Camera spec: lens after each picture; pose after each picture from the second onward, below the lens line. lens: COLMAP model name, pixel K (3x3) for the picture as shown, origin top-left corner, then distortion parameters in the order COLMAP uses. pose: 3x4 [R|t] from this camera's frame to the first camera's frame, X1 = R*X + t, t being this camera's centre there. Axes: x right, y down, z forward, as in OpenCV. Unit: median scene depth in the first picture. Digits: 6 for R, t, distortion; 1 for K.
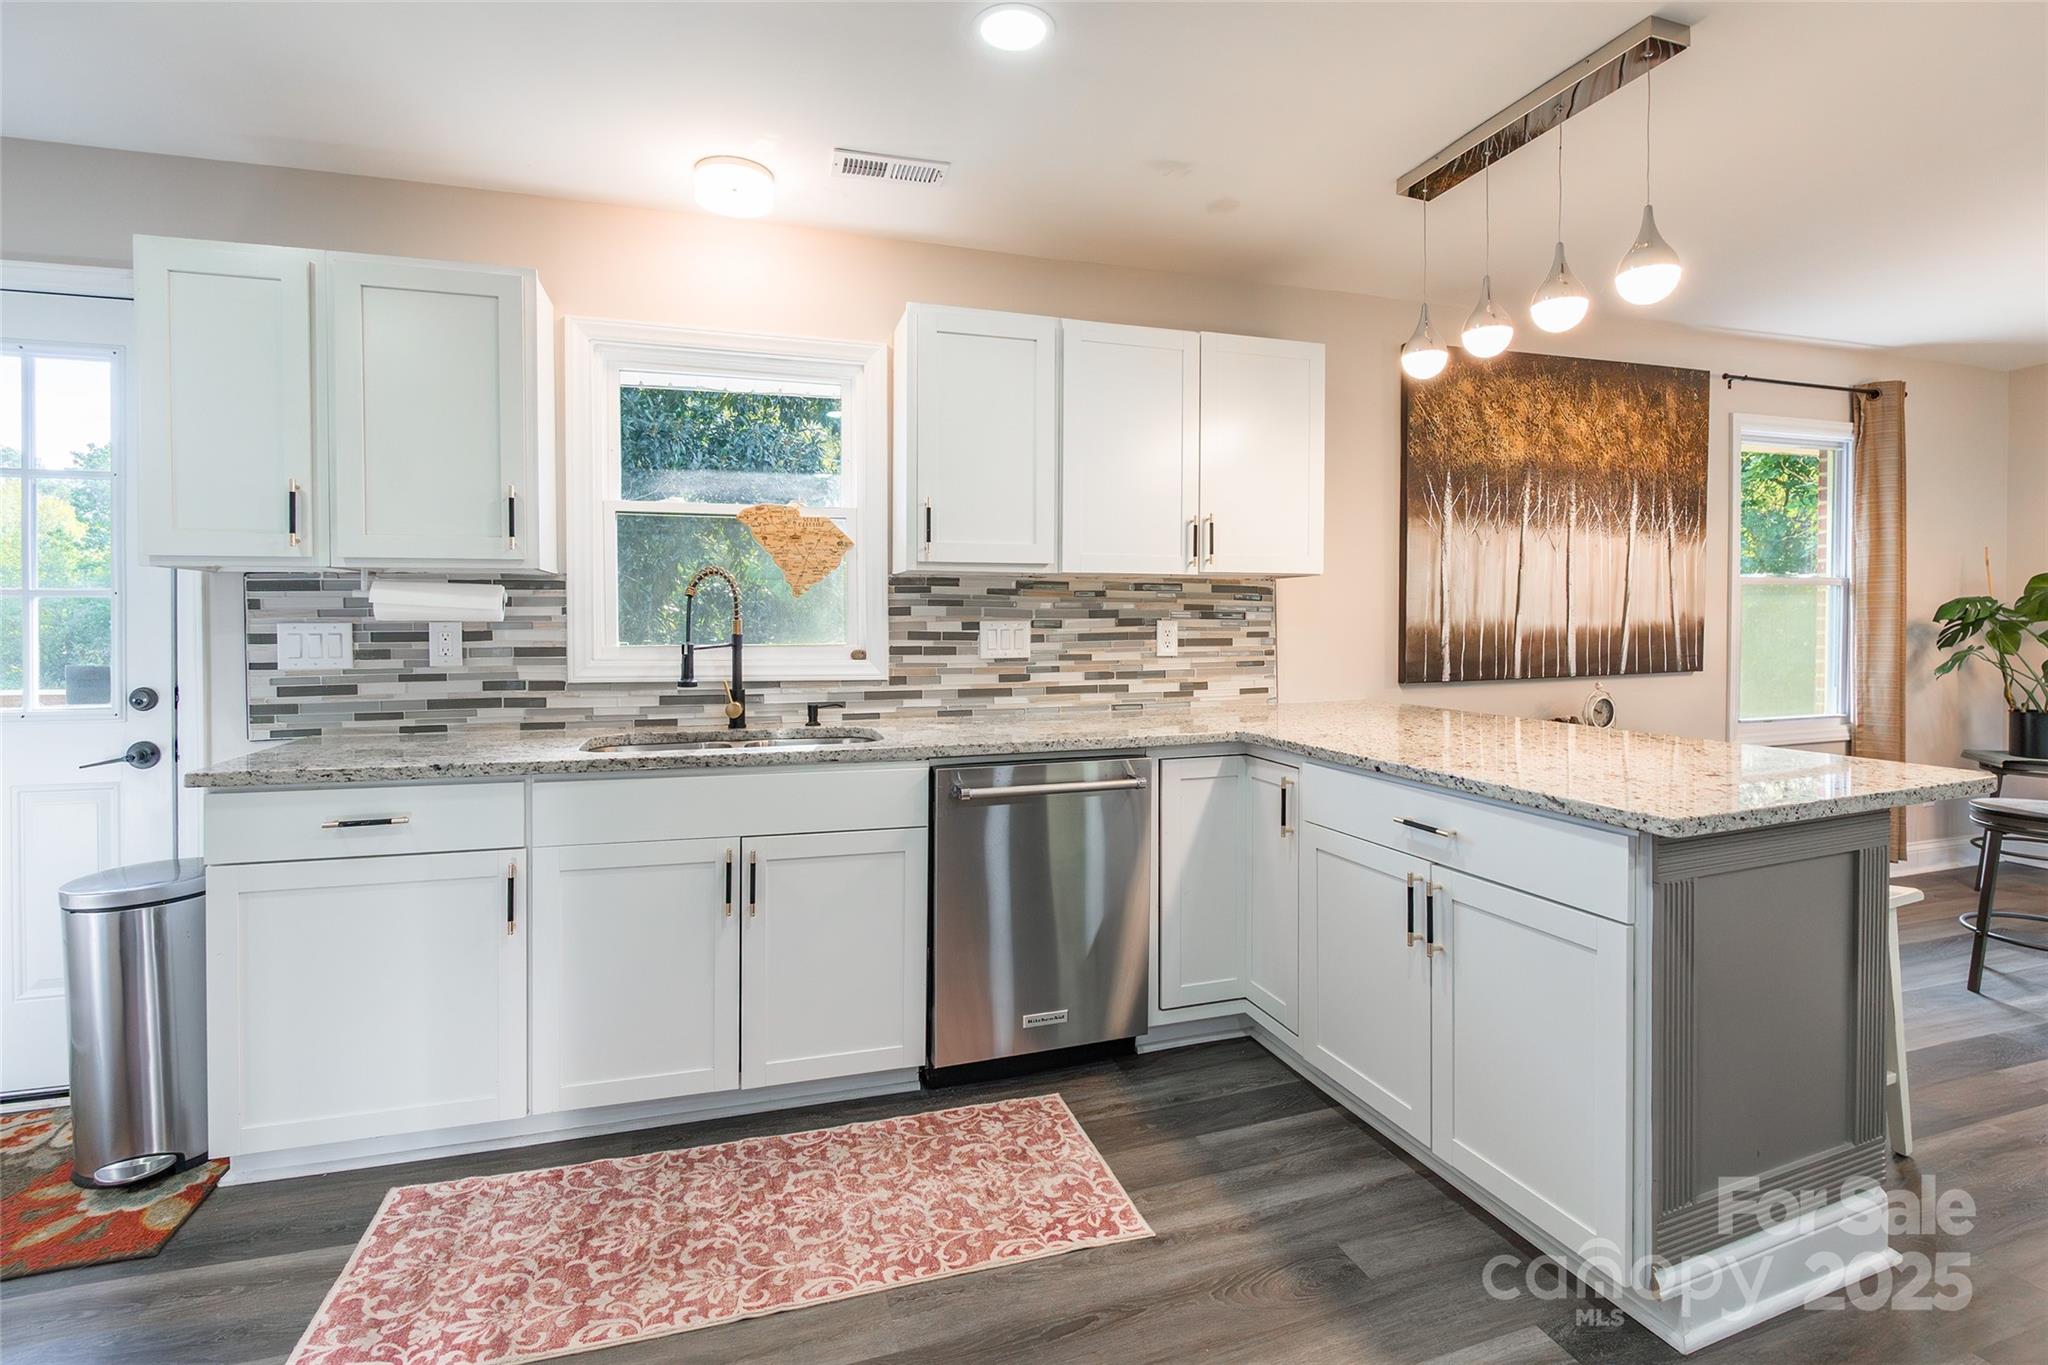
lens RADIAL K [[948.3, 0, 1023.2], [0, 948.3, 636.6], [0, 0, 1]] dist [-0.003707, -0.000041]
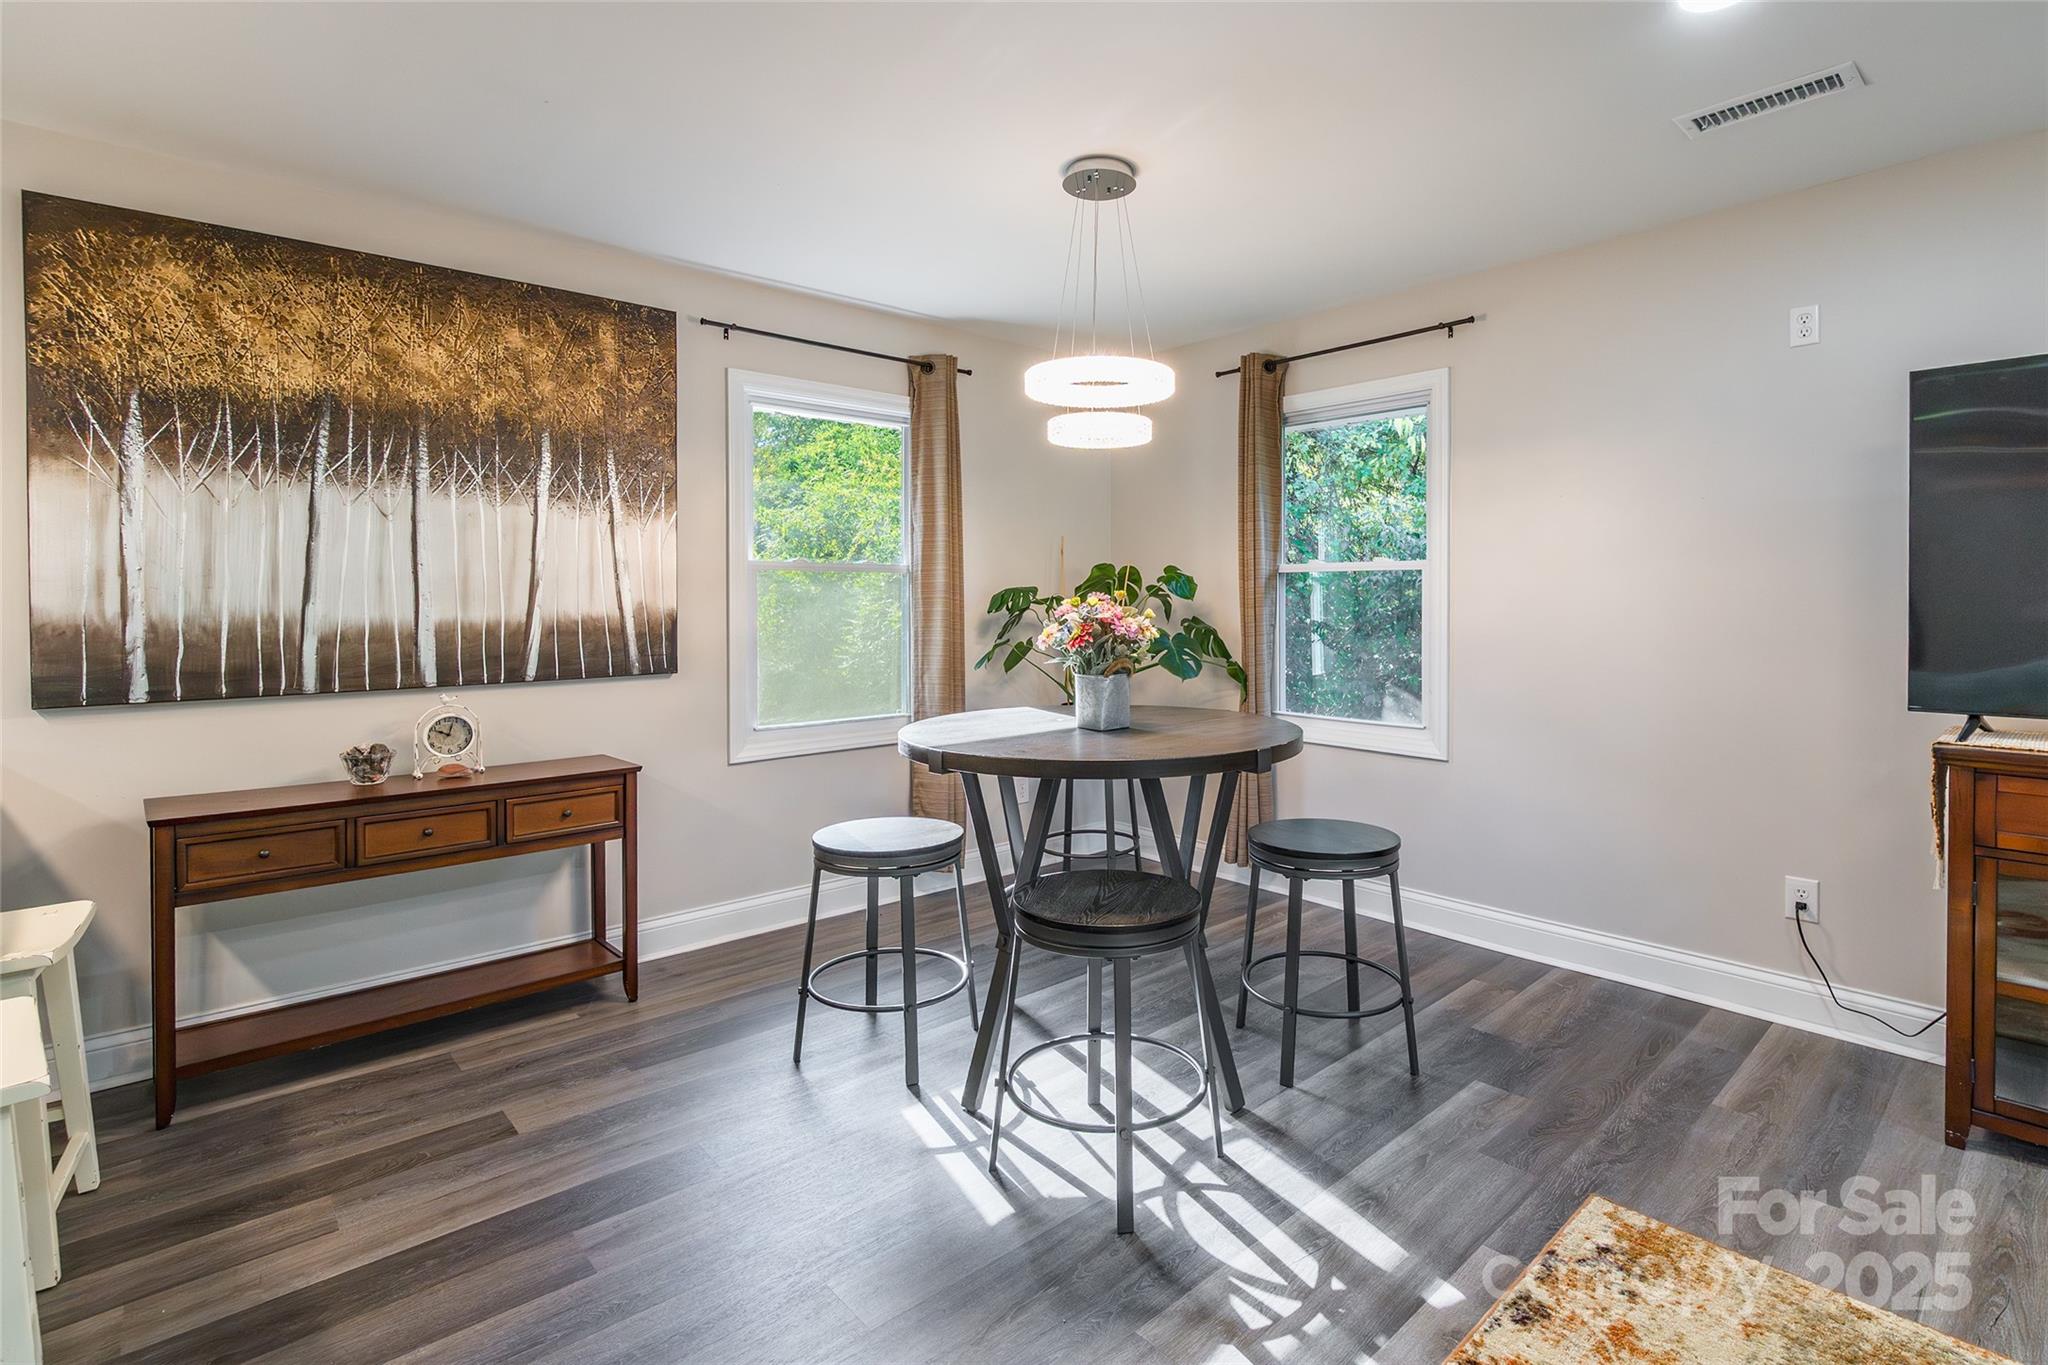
lens RADIAL K [[948.3, 0, 1023.2], [0, 948.3, 636.6], [0, 0, 1]] dist [-0.003707, -0.000041]
pose [[0.924269, -0.015046, 0.381444, 0.722865], [0.014752, 0.999884, 0.003694, 0.006216], [-0.381456, 0.002212, 0.924384, 0.121672]]
